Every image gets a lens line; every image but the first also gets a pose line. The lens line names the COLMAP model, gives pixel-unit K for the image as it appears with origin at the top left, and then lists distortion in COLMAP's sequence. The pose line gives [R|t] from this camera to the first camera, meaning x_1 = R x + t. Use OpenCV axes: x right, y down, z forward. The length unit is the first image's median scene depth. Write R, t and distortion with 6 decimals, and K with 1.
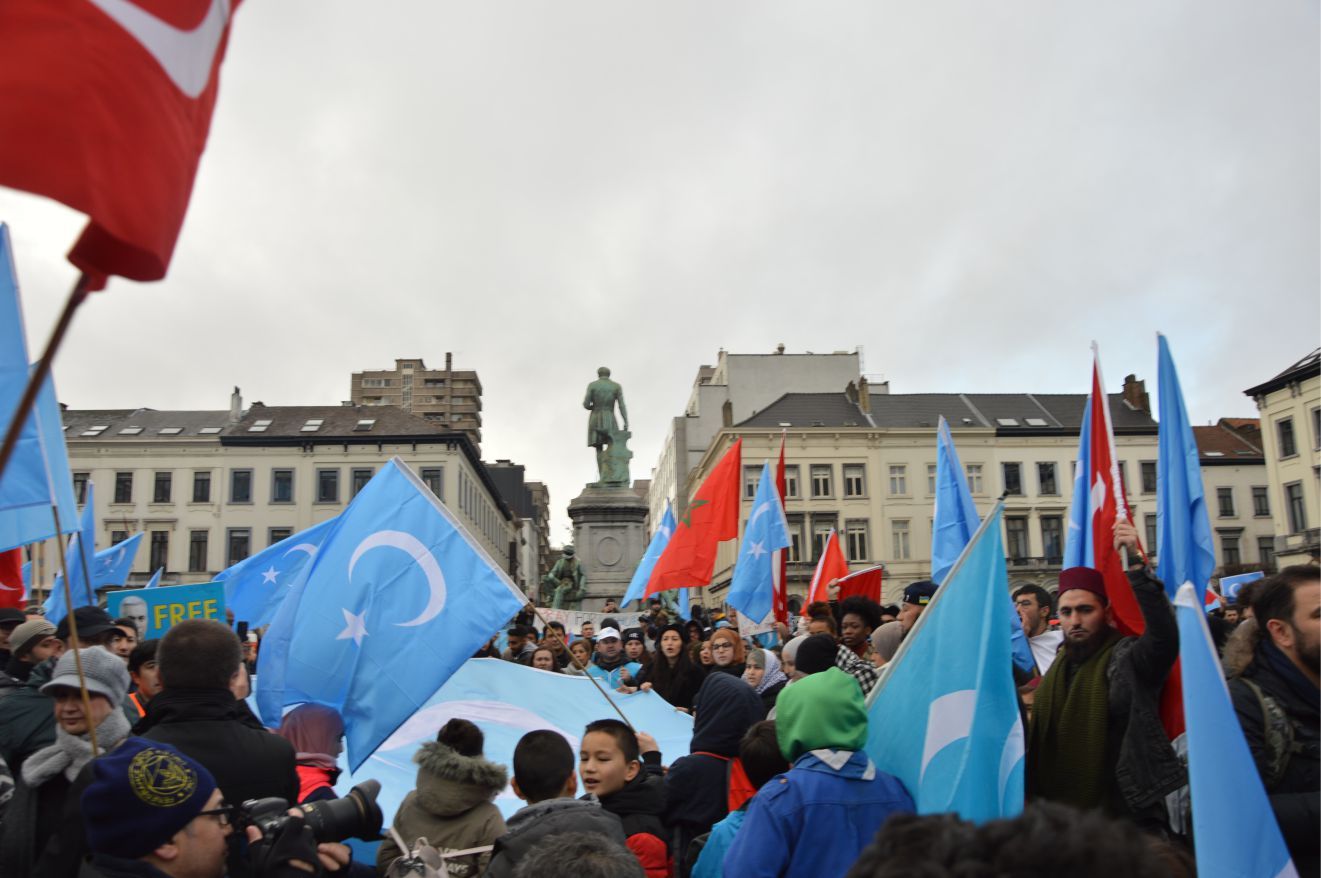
lens RADIAL K [[1062.4, 0, 660.5], [0, 1062.4, 439.0], [0, 0, 1]] dist [-0.160798, 0.129655]
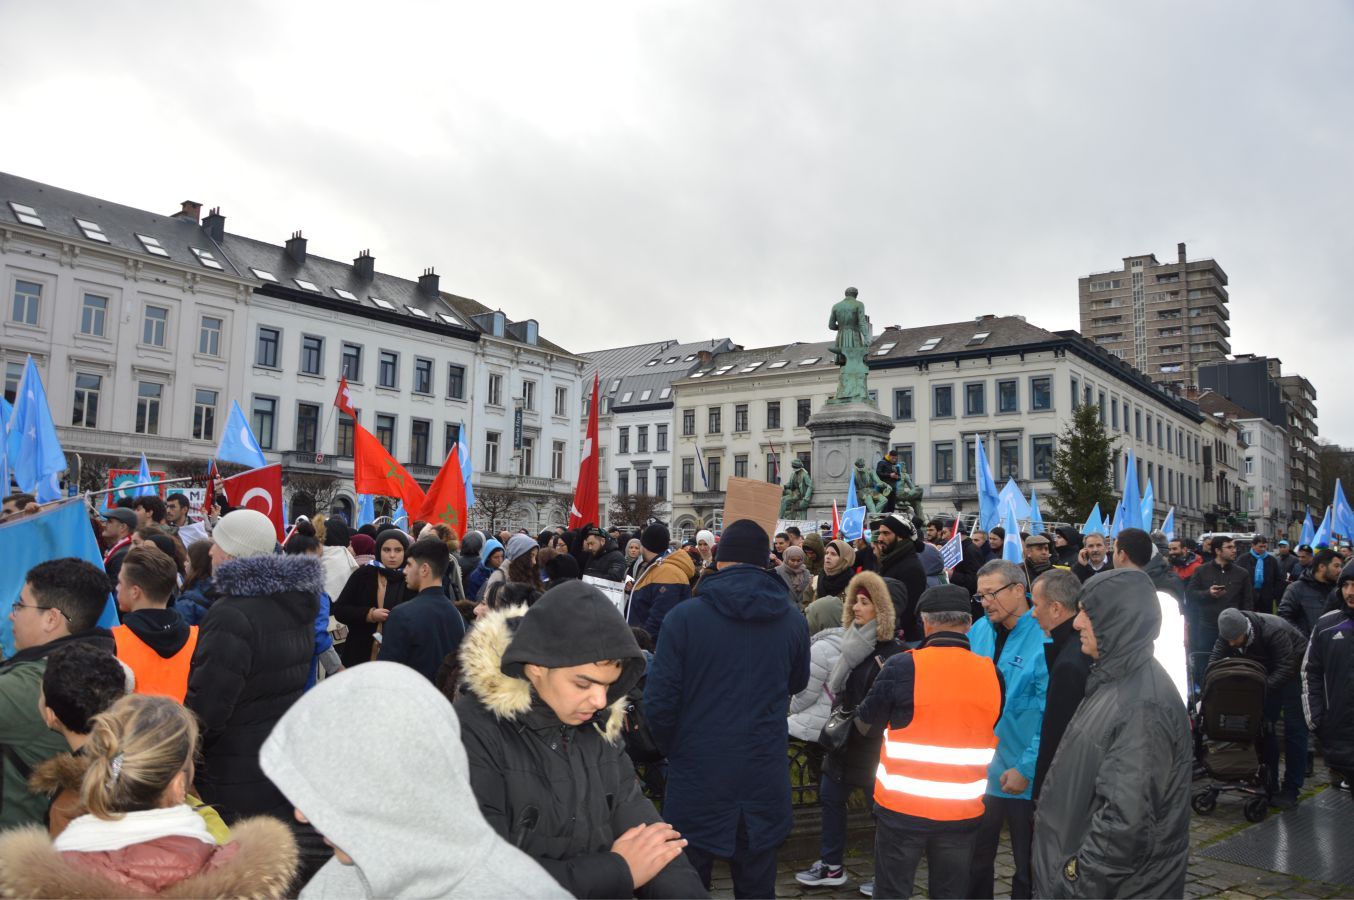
lens RADIAL K [[1088.9, 0, 677.0], [0, 1088.9, 450.0], [0, 0, 1]] dist [-0.160798, 0.129655]
pose [[0.739800, -0.030349, -0.672142, 0.196374], [0.094124, 0.993827, 0.058725, 0.004632], [0.666211, -0.106710, 0.738089, 0.030866]]
